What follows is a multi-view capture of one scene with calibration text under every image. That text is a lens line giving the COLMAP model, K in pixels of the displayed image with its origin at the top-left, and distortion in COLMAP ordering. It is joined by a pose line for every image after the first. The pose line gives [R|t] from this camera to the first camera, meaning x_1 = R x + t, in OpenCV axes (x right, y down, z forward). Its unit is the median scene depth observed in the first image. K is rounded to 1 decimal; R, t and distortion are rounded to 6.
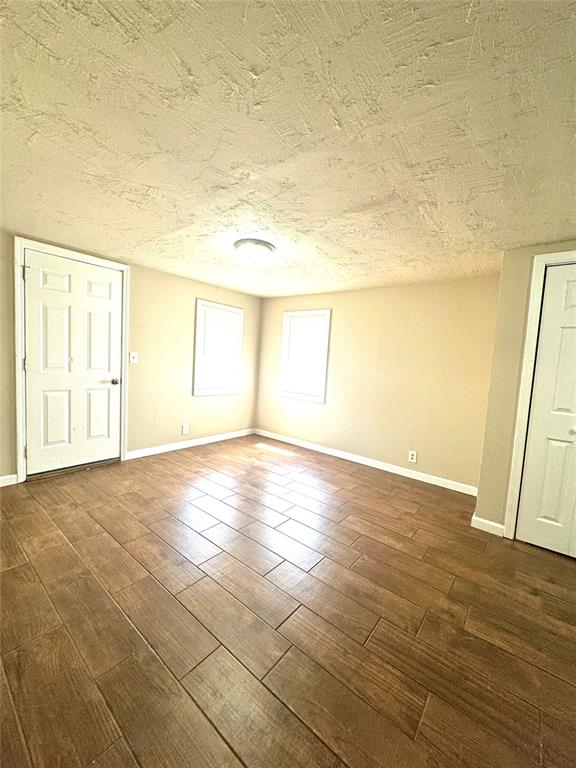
lens RADIAL K [[307.1, 0, 289.5], [0, 307.1, 383.4], [0, 0, 1]] dist [-0.003378, 0.001144]
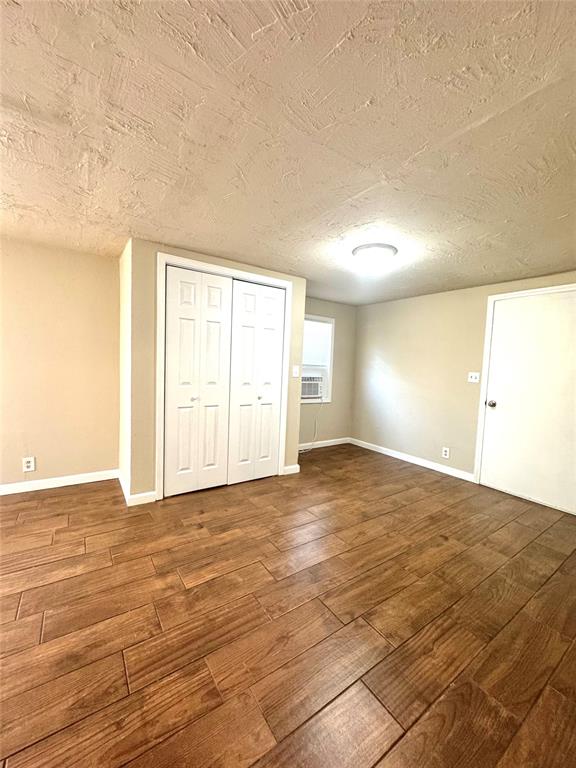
lens RADIAL K [[307.1, 0, 285.3], [0, 307.1, 383.4], [0, 0, 1]] dist [-0.003378, 0.001144]
pose [[0.295674, -0.113278, 0.948549, -0.203236], [0.050702, 0.993406, 0.102831, -0.024020], [-0.953942, 0.017689, 0.299468, 0.215216]]
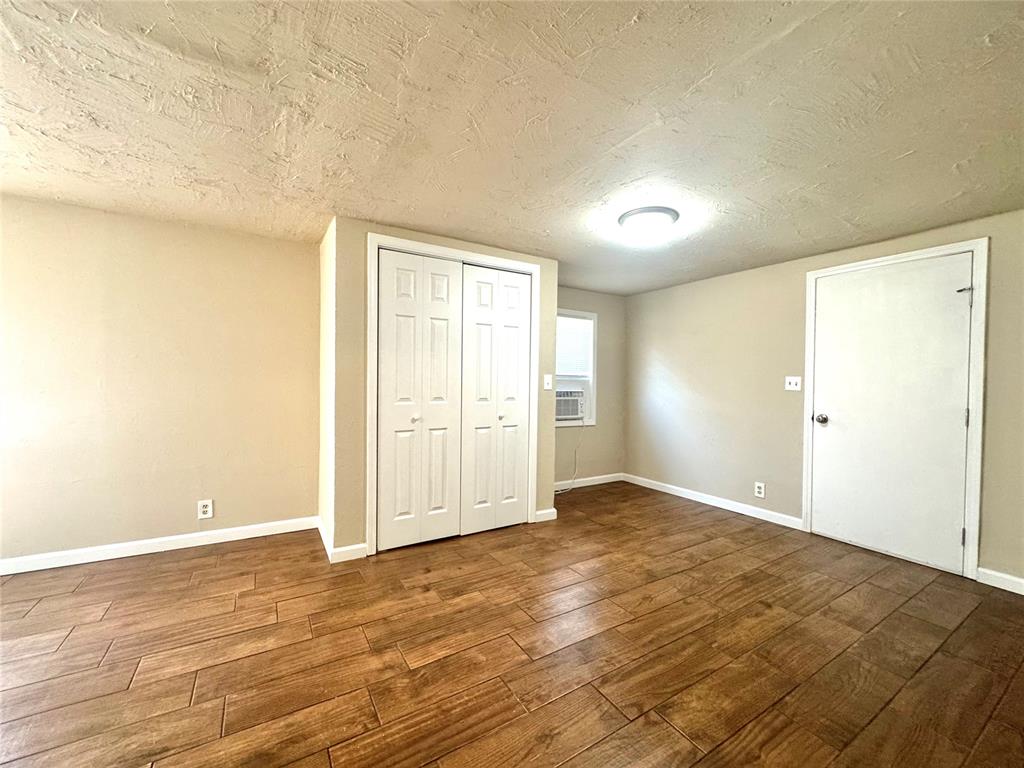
lens RADIAL K [[409.4, 0, 509.2], [0, 409.4, 385.3], [0, 0, 1]] dist [-0.003378, 0.001144]
pose [[0.344220, -0.068044, 0.936420, -0.215822], [0.080186, 0.995857, 0.042887, 0.012044], [-0.935459, 0.060325, 0.348250, 0.224877]]
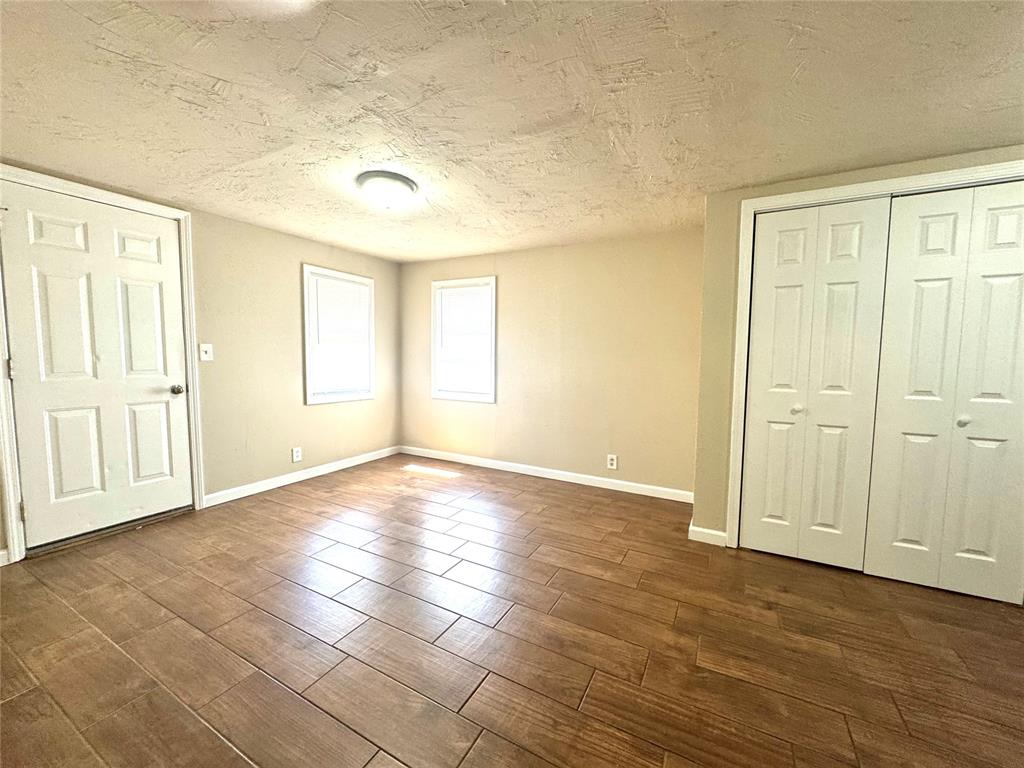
lens RADIAL K [[409.4, 0, 513.2], [0, 409.4, 385.2], [0, 0, 1]] dist [-0.003378, 0.001144]
pose [[0.983012, -0.062197, 0.172684, -0.022699], [0.061385, 0.998064, 0.010039, 0.028467], [-0.172974, 0.000732, 0.984926, 0.028422]]
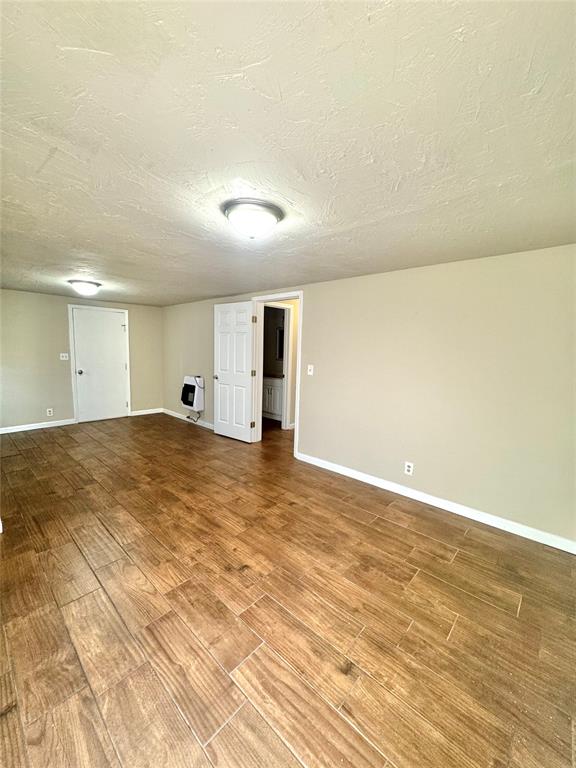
lens RADIAL K [[307.1, 0, 285.7], [0, 307.1, 382.3], [0, 0, 1]] dist [-0.003378, 0.001144]
pose [[-0.993412, -0.092872, 0.067143, -0.307970], [-0.078327, 0.977918, 0.193758, -0.246904], [-0.083655, 0.187222, -0.978749, 1.997623]]
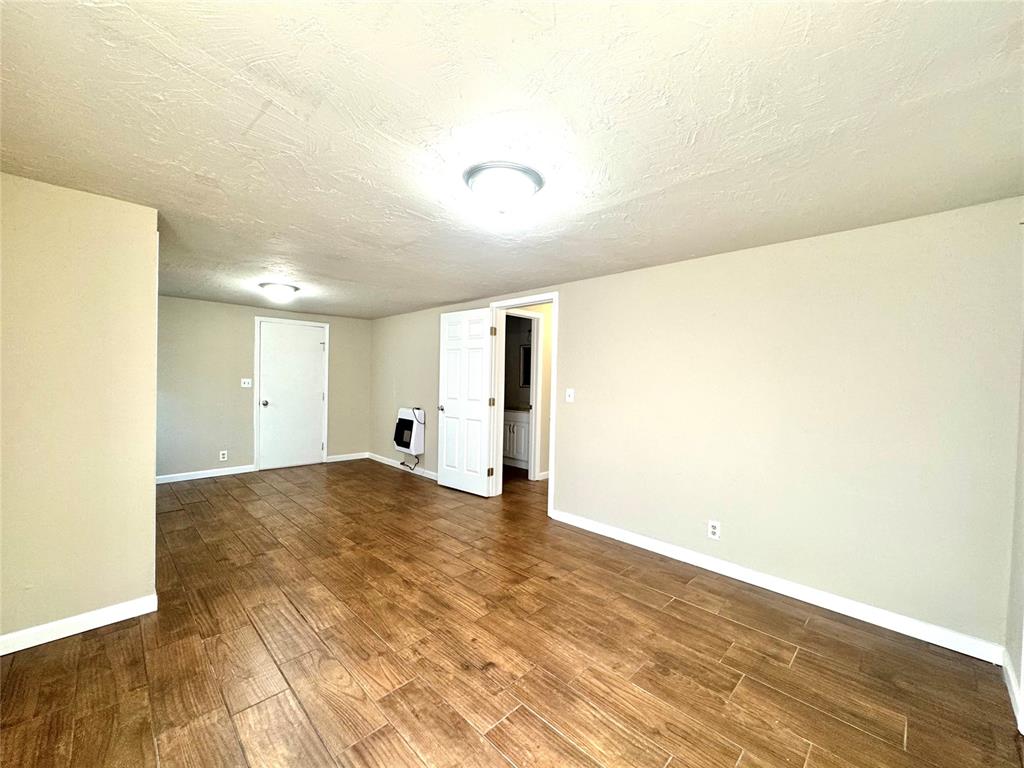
lens RADIAL K [[409.4, 0, 509.6], [0, 409.4, 384.2], [0, 0, 1]] dist [-0.003378, 0.001144]
pose [[-0.989851, -0.080219, 0.117305, -0.272534], [-0.068586, 0.992615, 0.100053, -0.192319], [-0.124465, 0.090992, -0.988043, 2.000488]]
